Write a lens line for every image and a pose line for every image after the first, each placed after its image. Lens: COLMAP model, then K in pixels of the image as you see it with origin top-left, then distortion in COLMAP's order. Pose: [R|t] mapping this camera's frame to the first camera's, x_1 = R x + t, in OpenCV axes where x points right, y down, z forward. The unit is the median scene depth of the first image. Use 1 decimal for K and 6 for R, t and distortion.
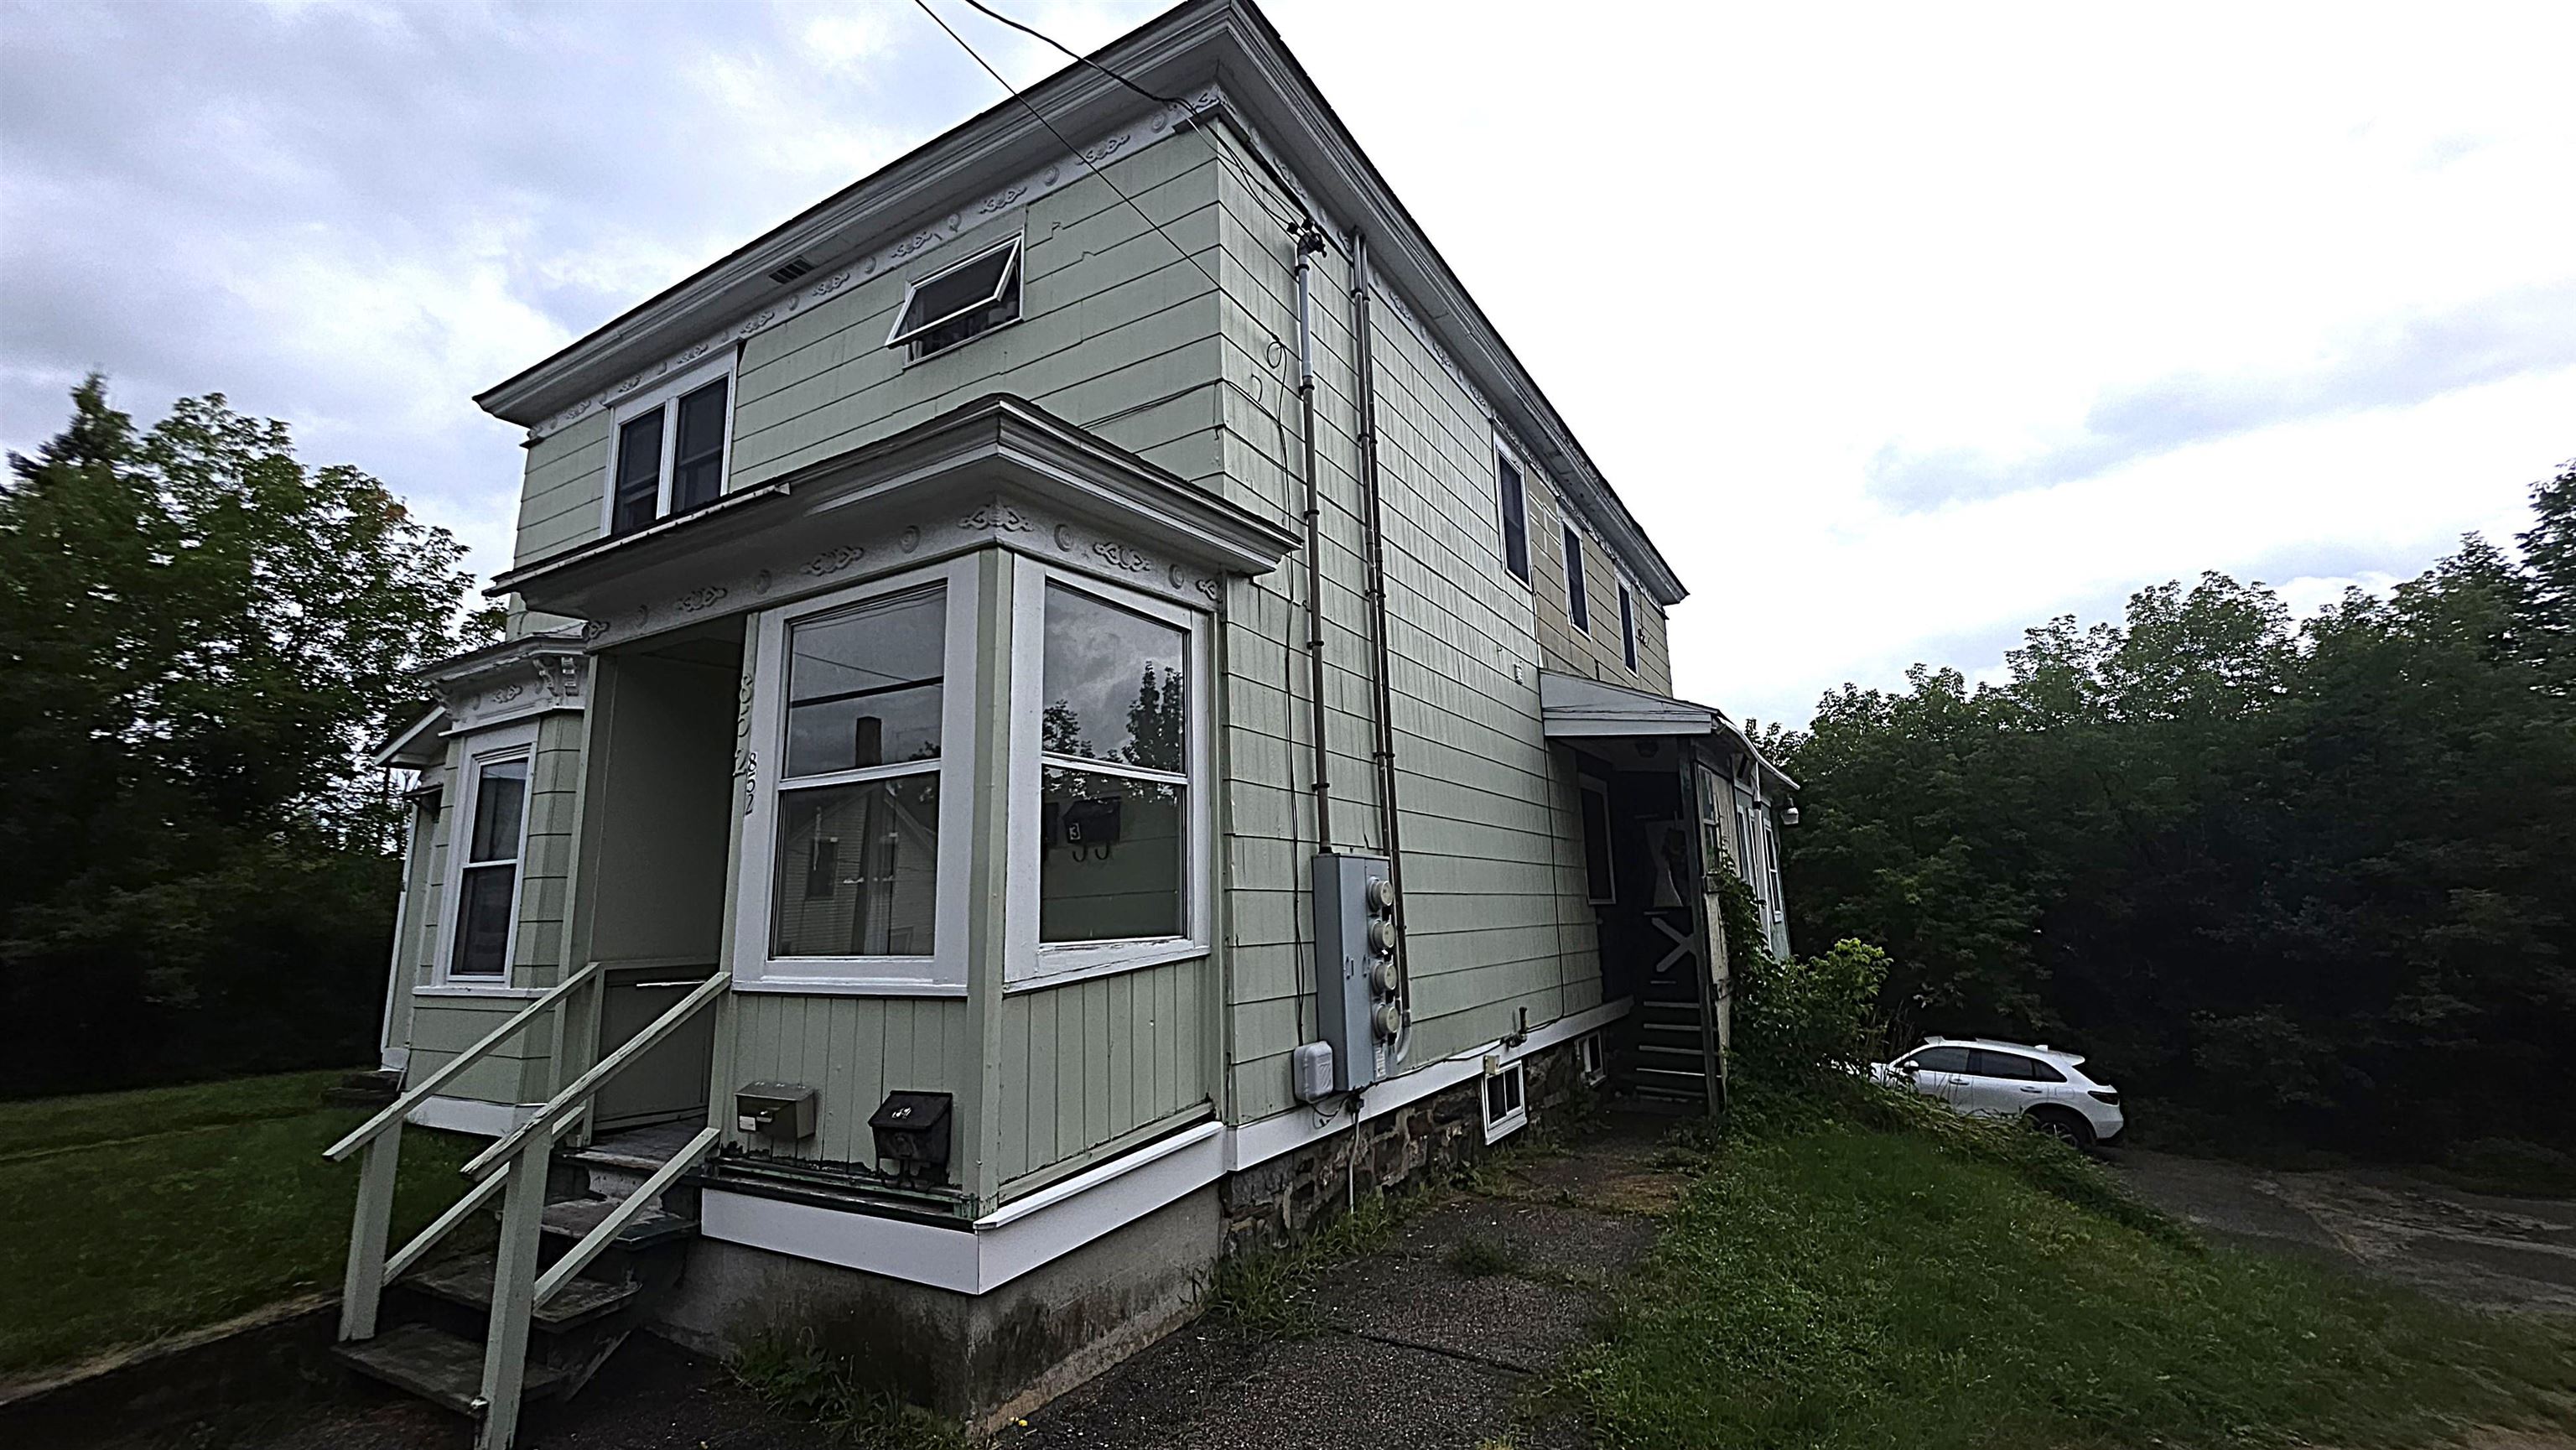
lens RADIAL K [[1059.0, 0, 1290.8], [0, 1059.0, 717.4], [0, 0, 1]] dist [-0.001407, -0.000463]
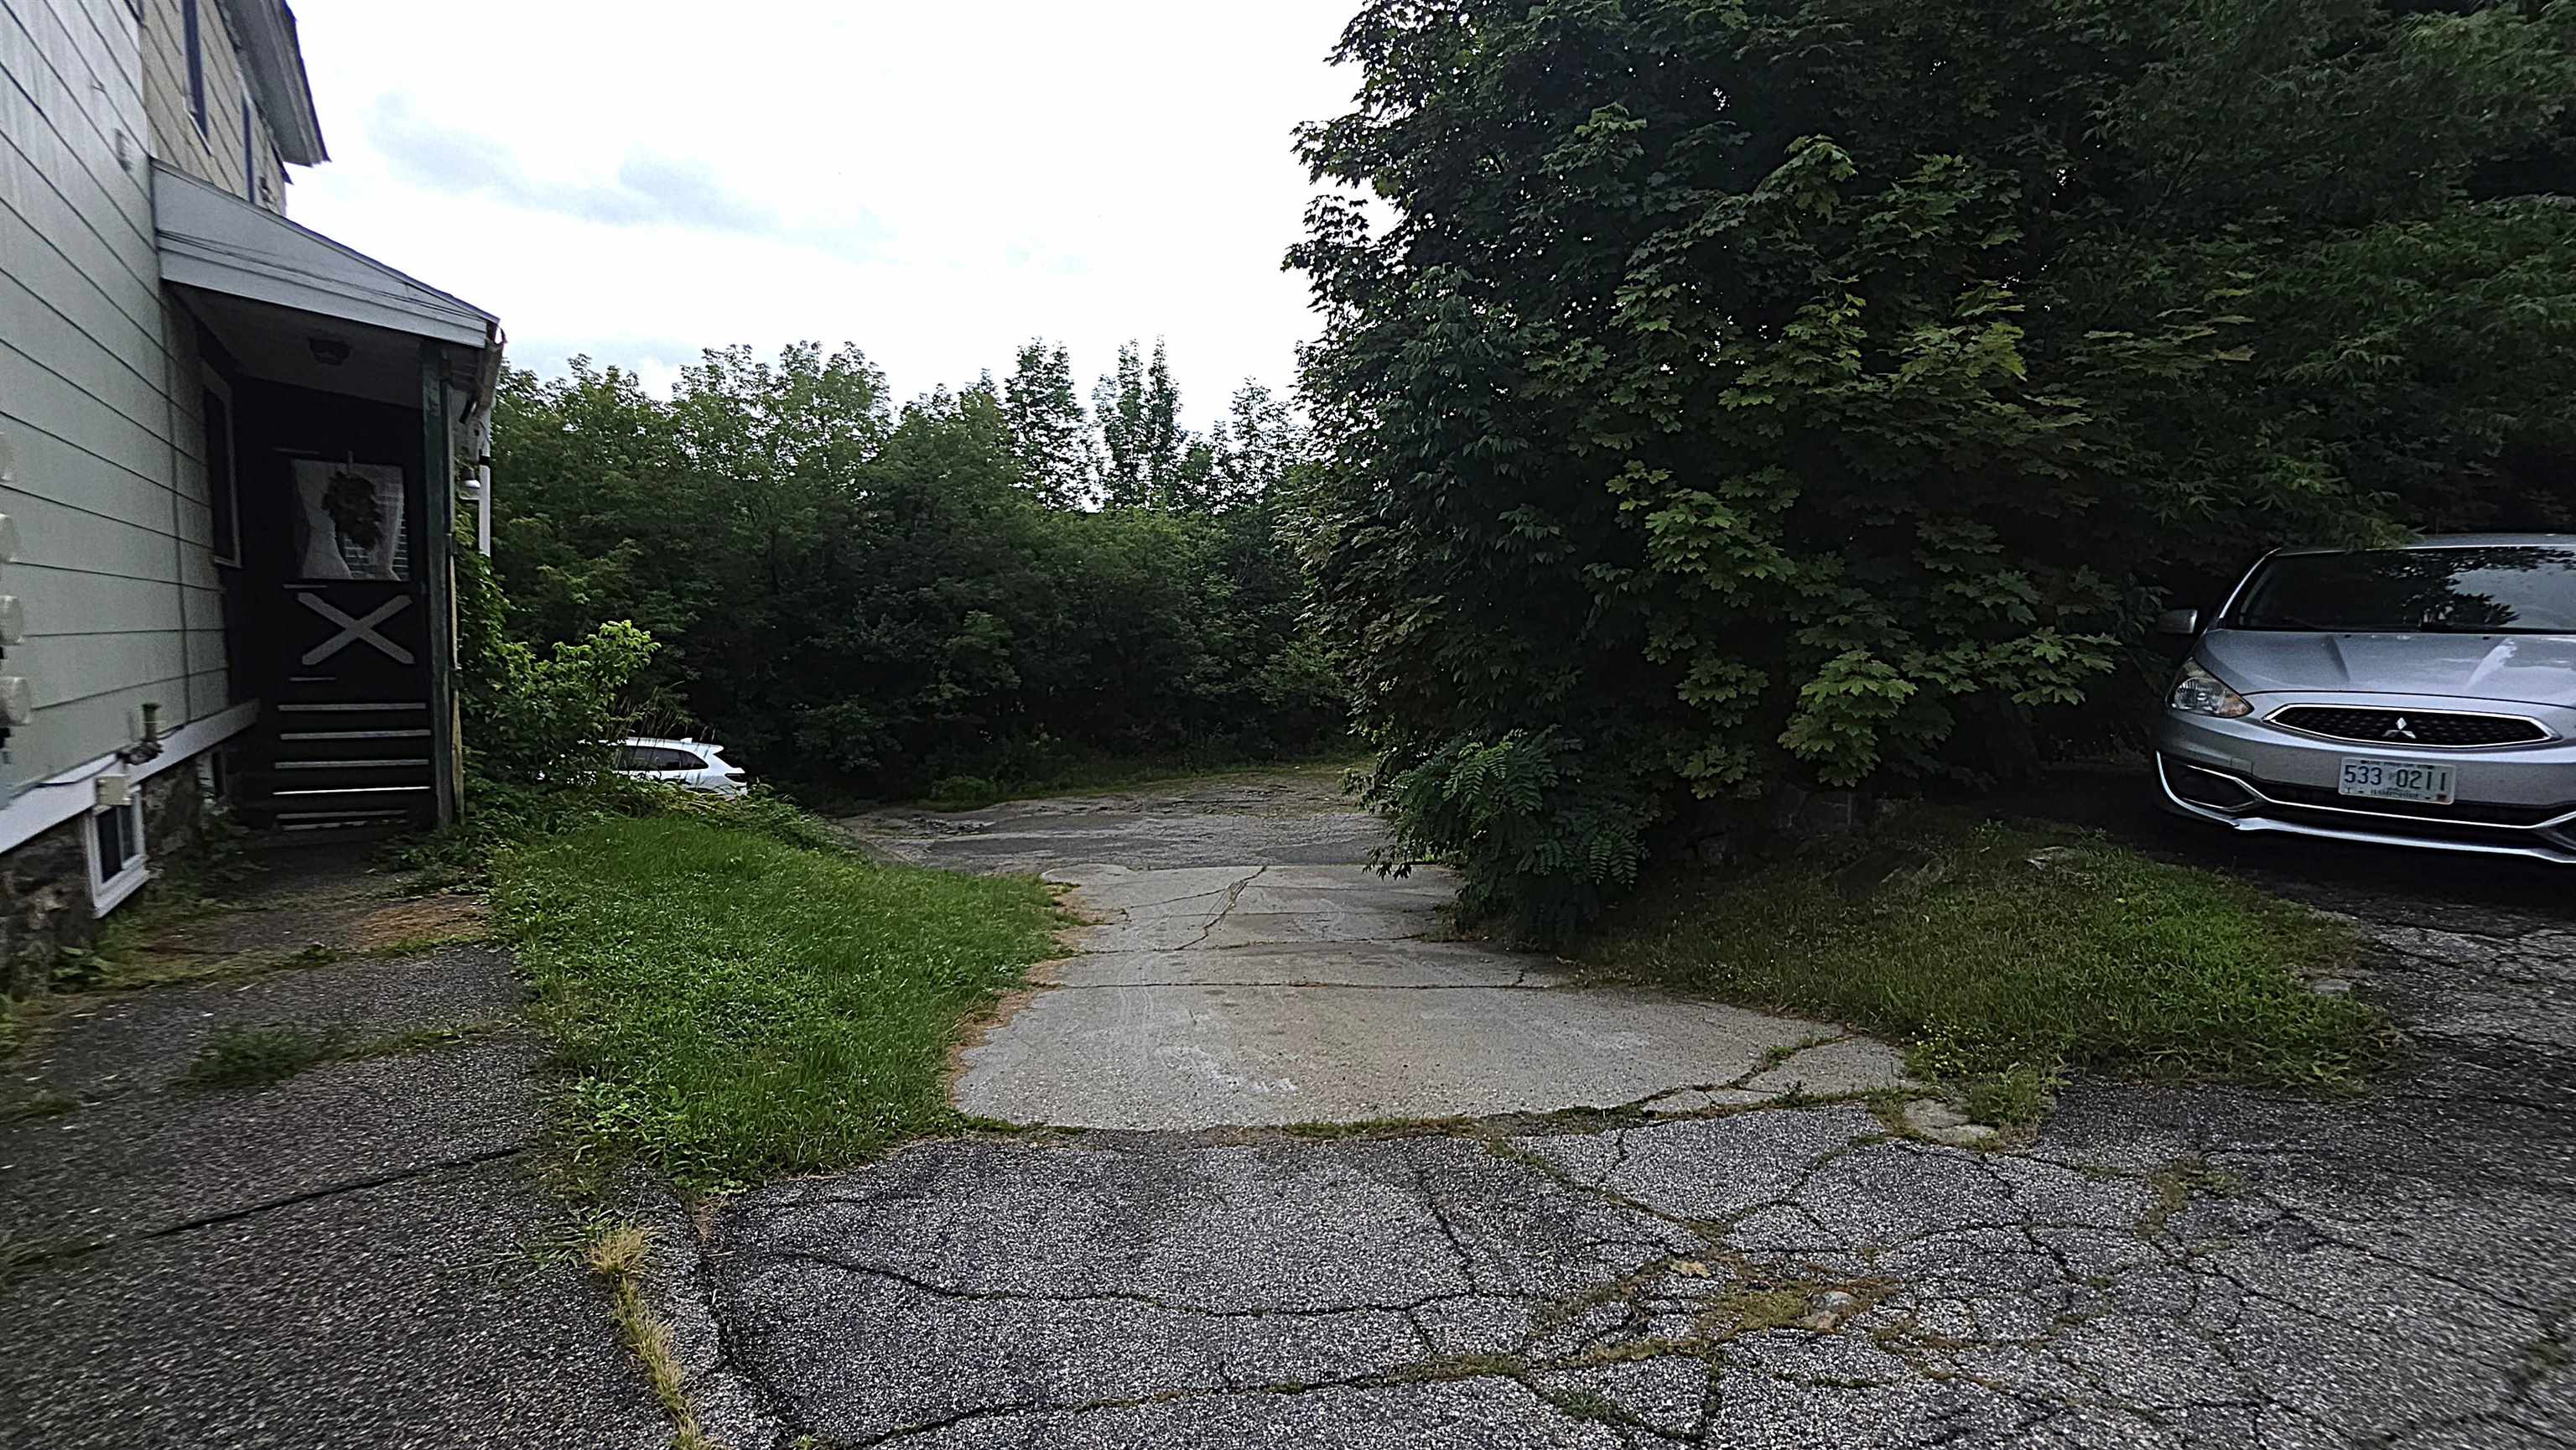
lens RADIAL K [[1024.6, 0, 1273.4], [0, 1024.6, 712.2], [0, 0, 1]] dist [0.000778, -0.000090]
pose [[0.363980, -0.045978, 0.930271, -0.066748], [-0.191324, 0.973791, 0.122986, 0.050106], [-0.911545, -0.222748, 0.345644, 0.118686]]
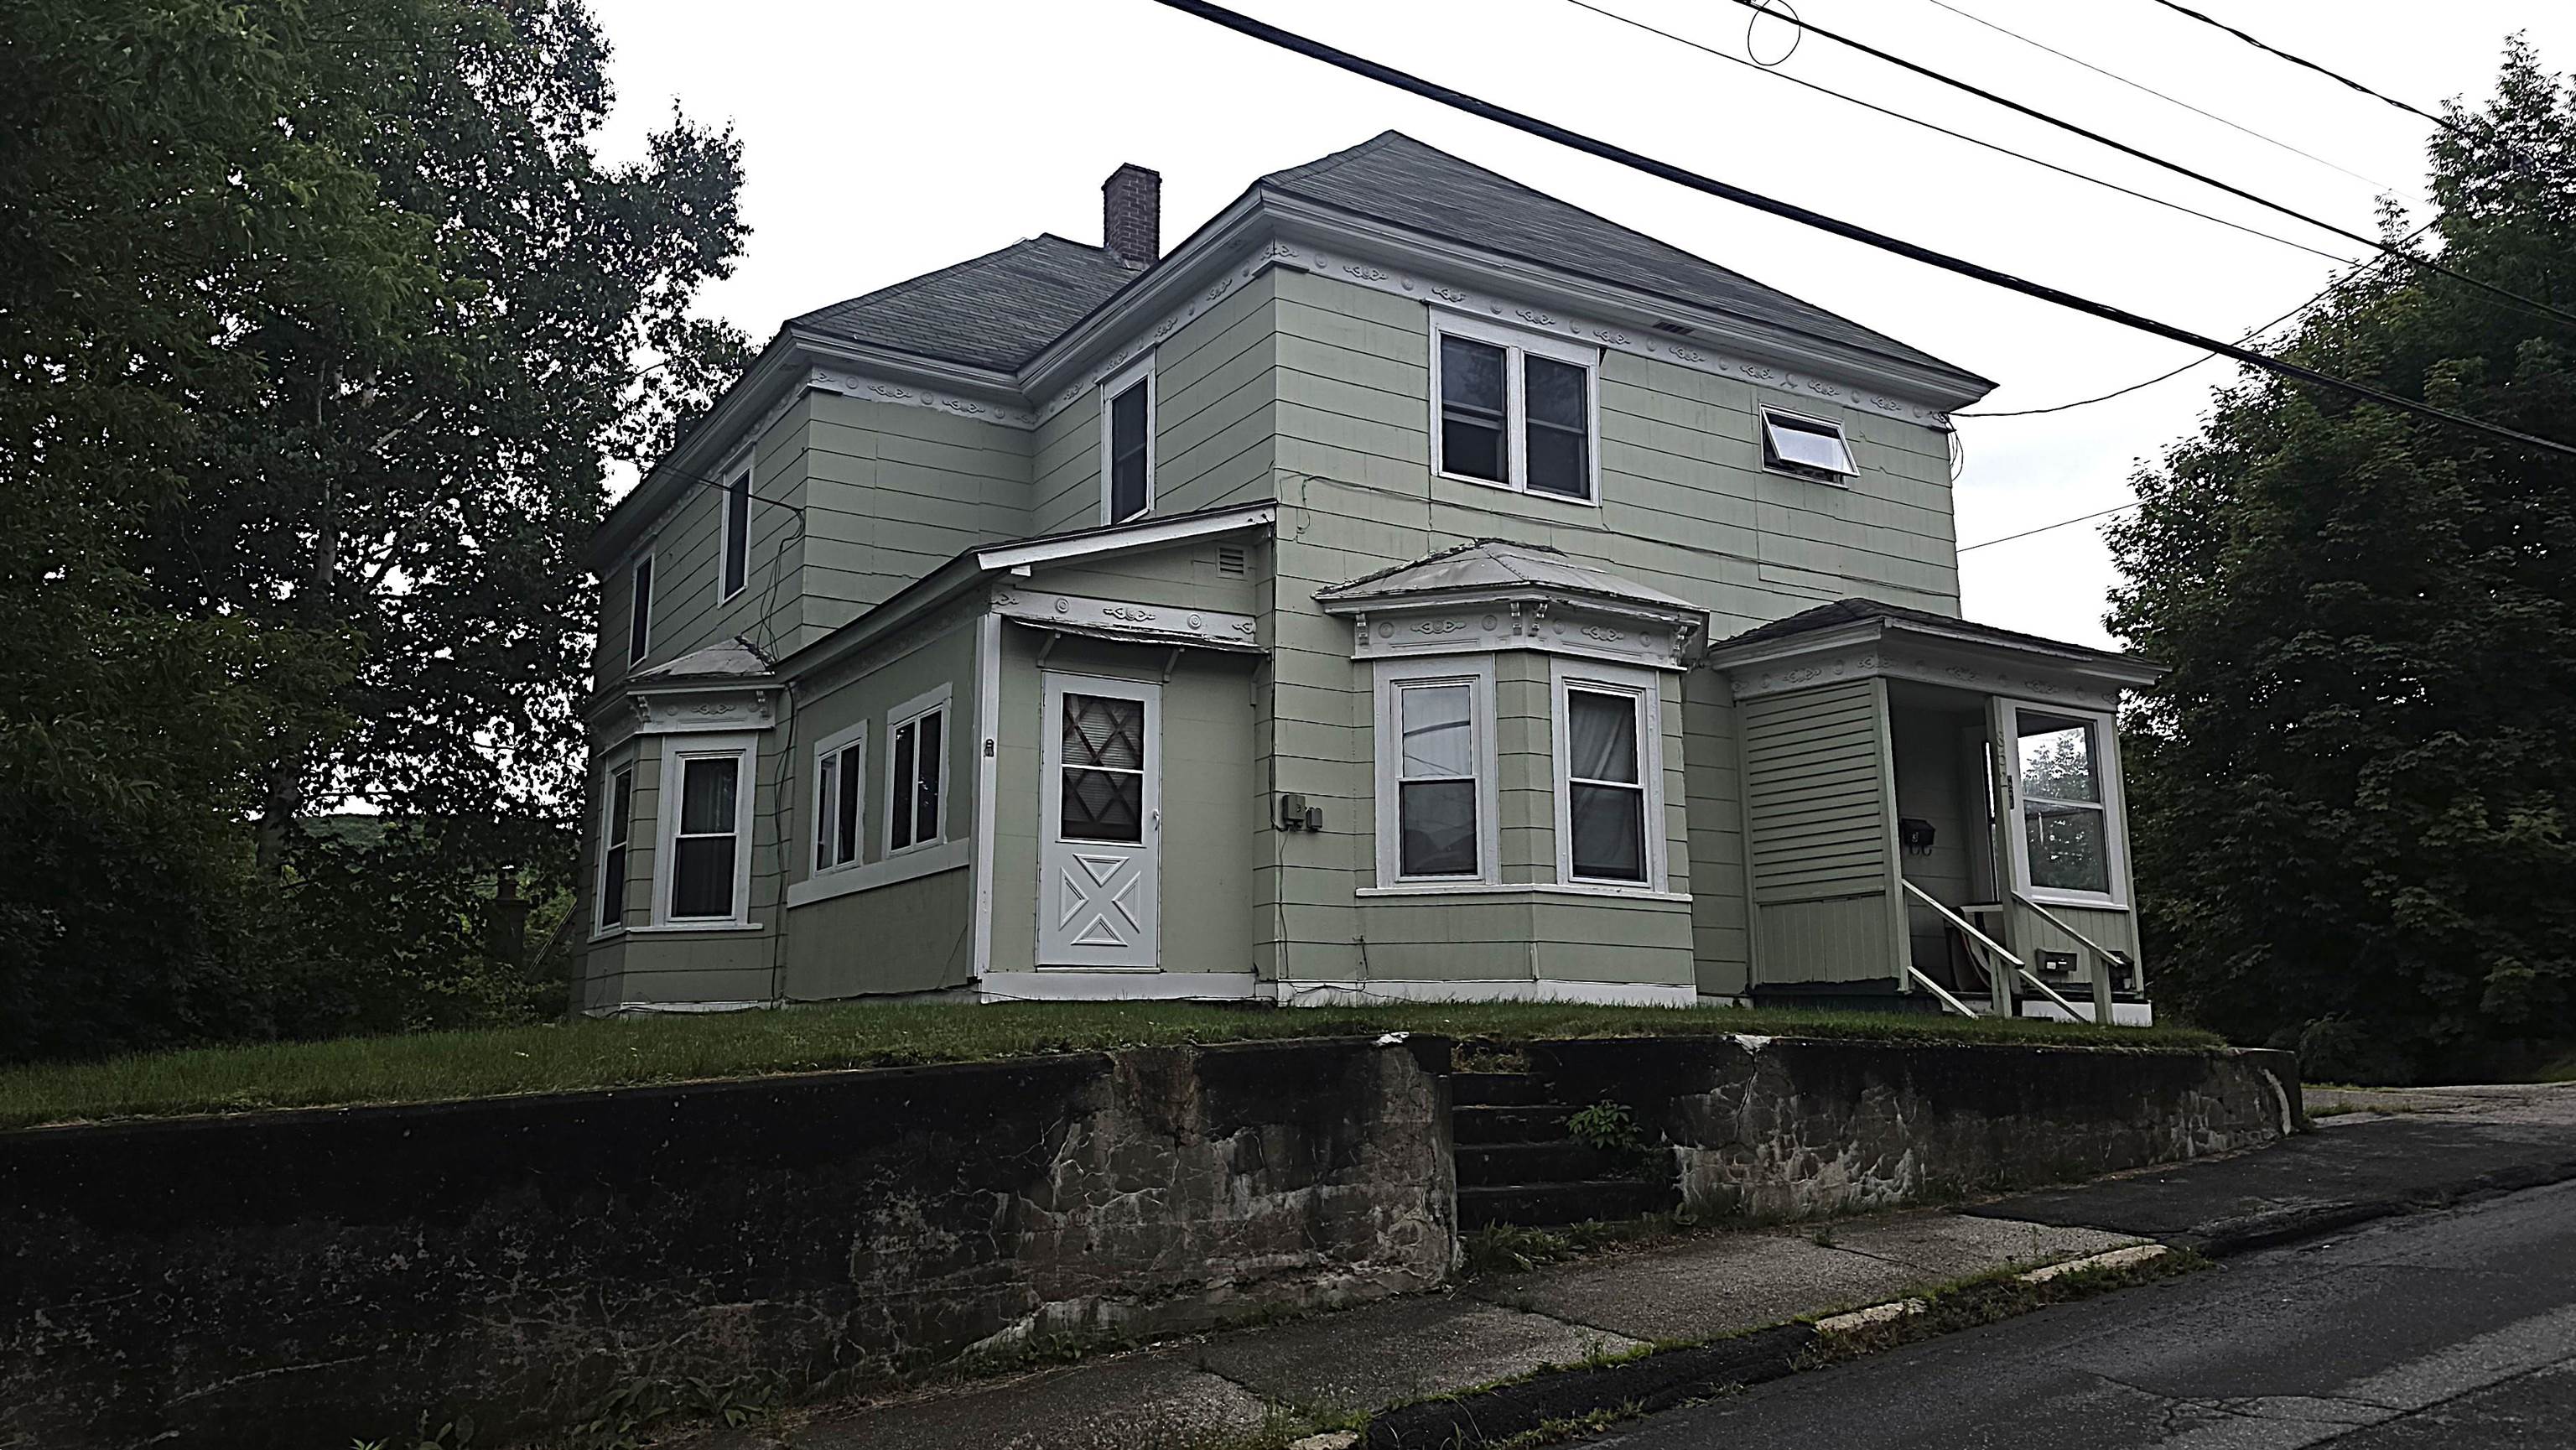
lens RADIAL K [[1859.3, 0, 1288.0], [0, 1859.3, 725.0], [0, 0, 1]] dist [-0.003855, -0.003498]
pose [[0.474262, 0.196839, 0.858097, -1.464120], [-0.175739, 0.976235, -0.126809, 0.217160], [-0.862665, -0.090661, 0.497584, 0.181214]]
